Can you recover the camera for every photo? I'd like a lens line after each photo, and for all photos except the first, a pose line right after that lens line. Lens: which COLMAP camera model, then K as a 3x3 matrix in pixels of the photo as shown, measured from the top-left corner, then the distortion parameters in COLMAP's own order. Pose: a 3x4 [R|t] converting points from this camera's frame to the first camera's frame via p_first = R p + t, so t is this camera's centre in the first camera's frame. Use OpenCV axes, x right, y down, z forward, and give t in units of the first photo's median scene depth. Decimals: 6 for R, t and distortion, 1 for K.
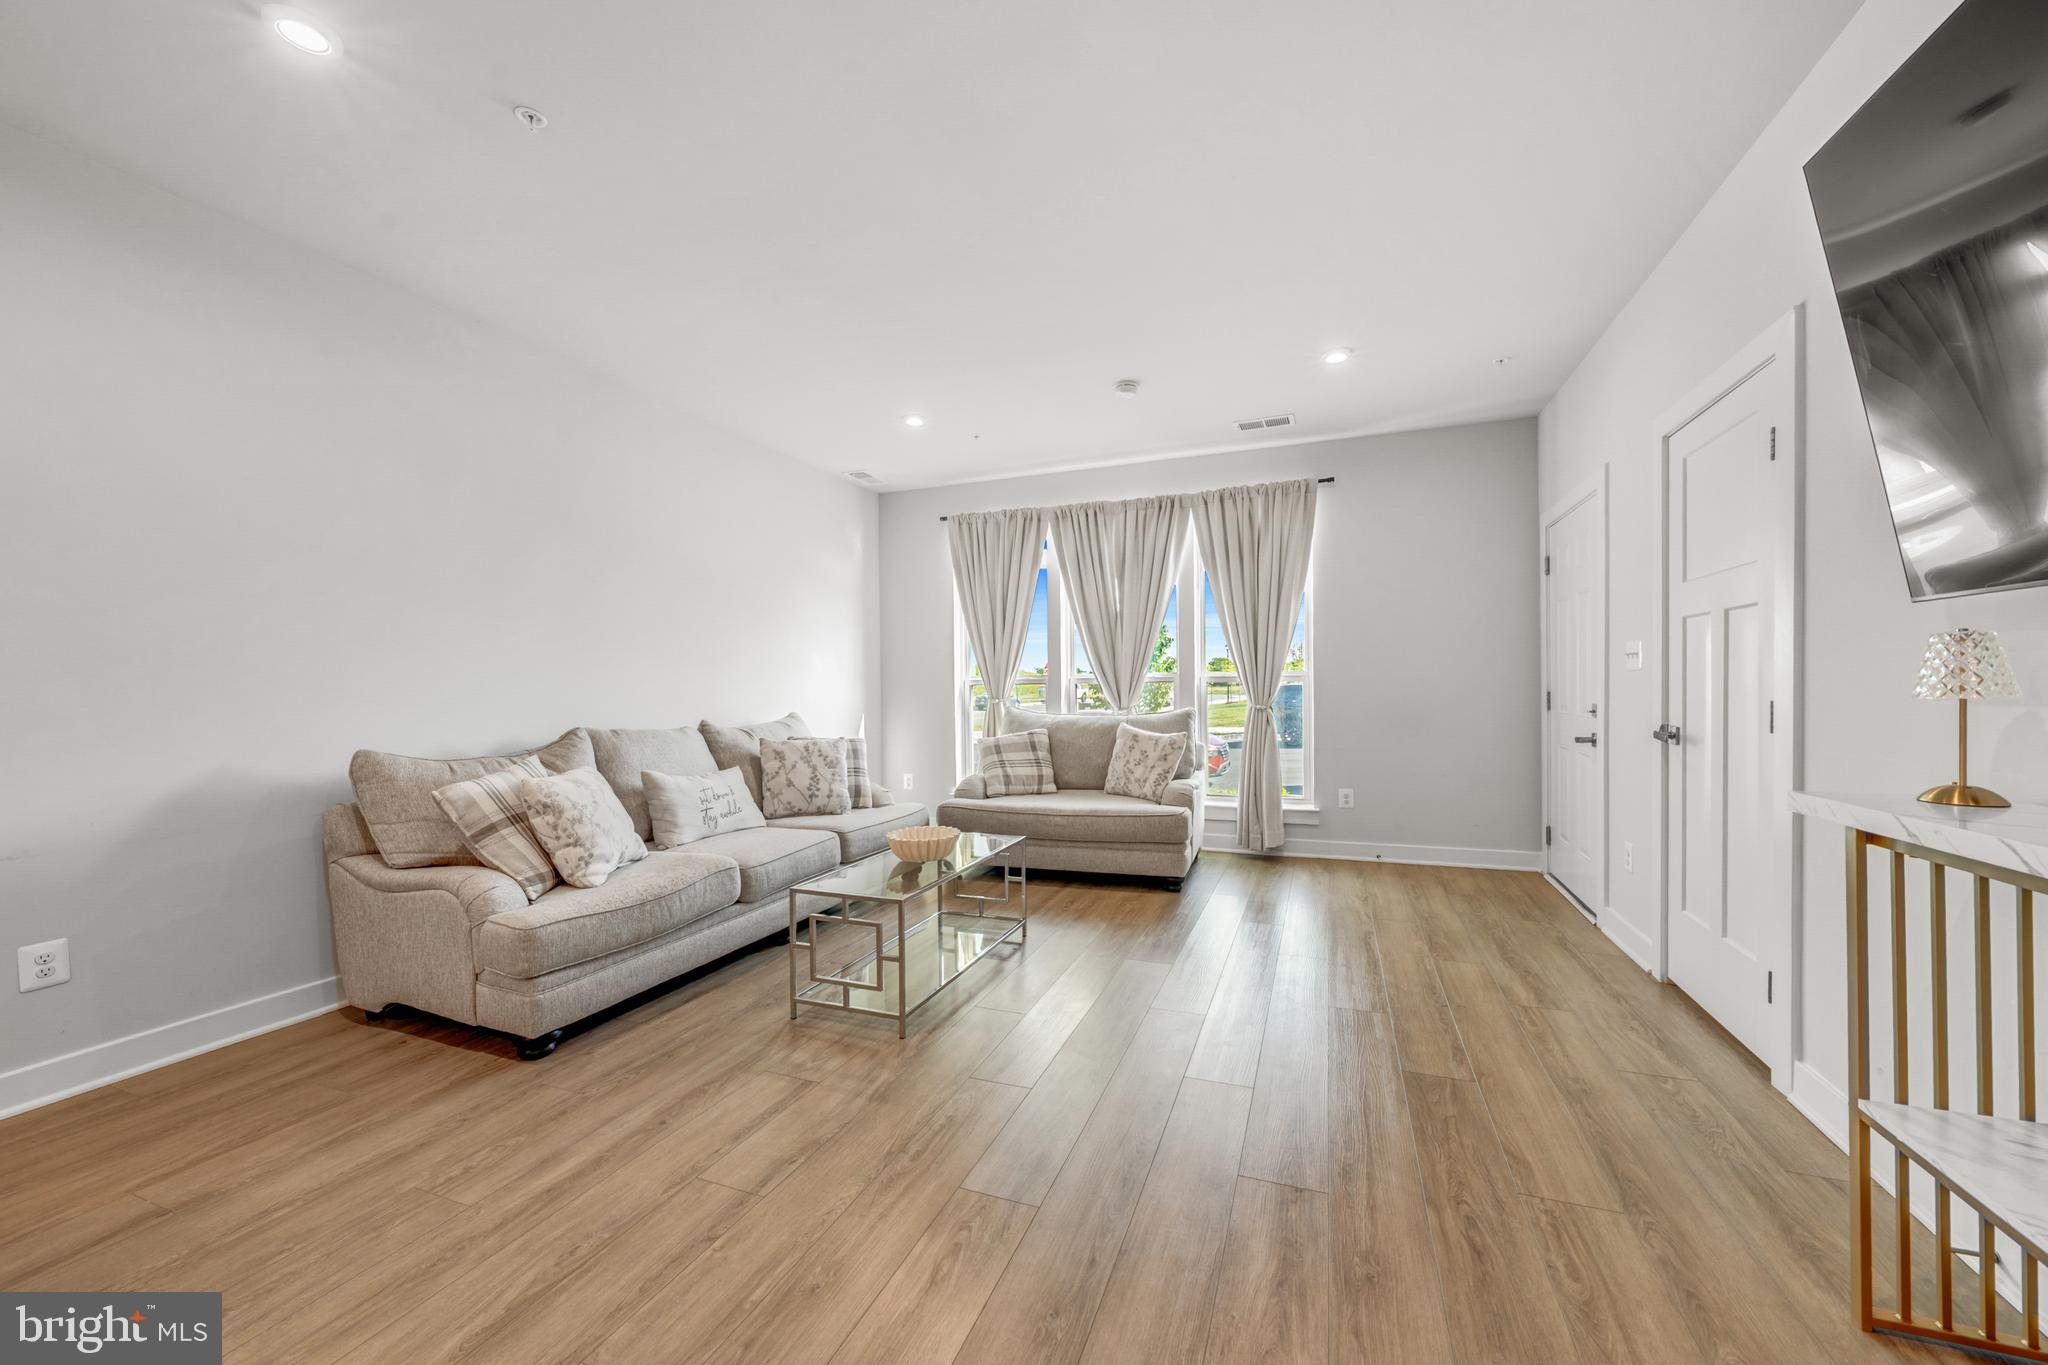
lens RADIAL K [[753.4, 0, 999.1], [0, 753.4, 705.7], [0, 0, 1]] dist [-0.009282, 0.000809]
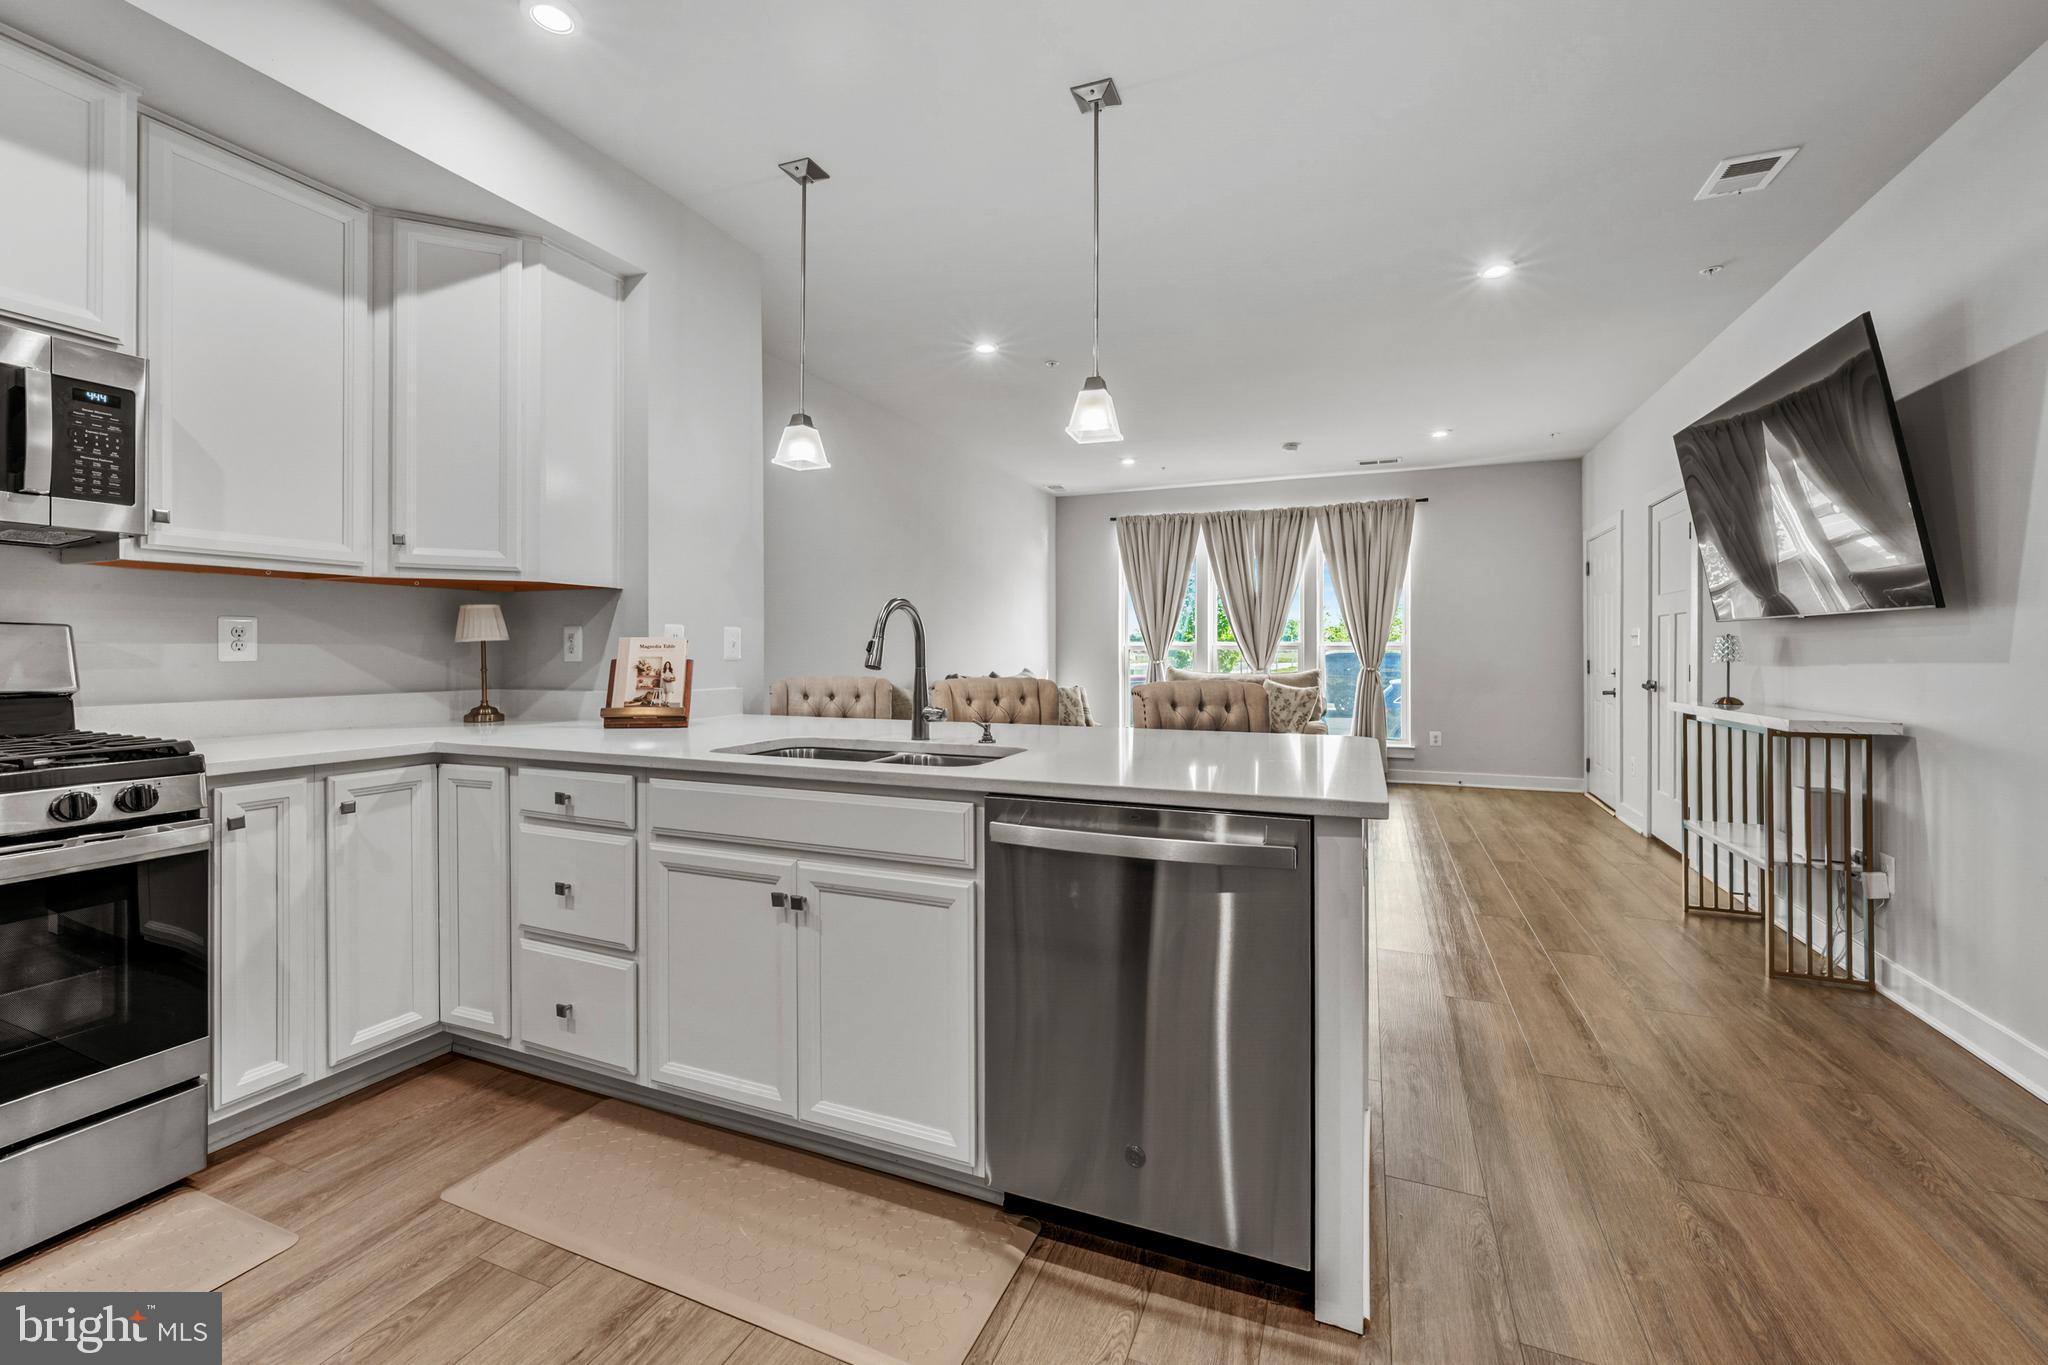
lens RADIAL K [[868.5, 0, 976.6], [0, 868.5, 654.4], [0, 0, 1]] dist [0.008342, -0.000516]
pose [[0.999838, 0.012806, -0.012642, -0.321117], [-0.013050, 0.999726, -0.019411, 0.014523], [0.012390, 0.019572, 0.999732, -0.533009]]
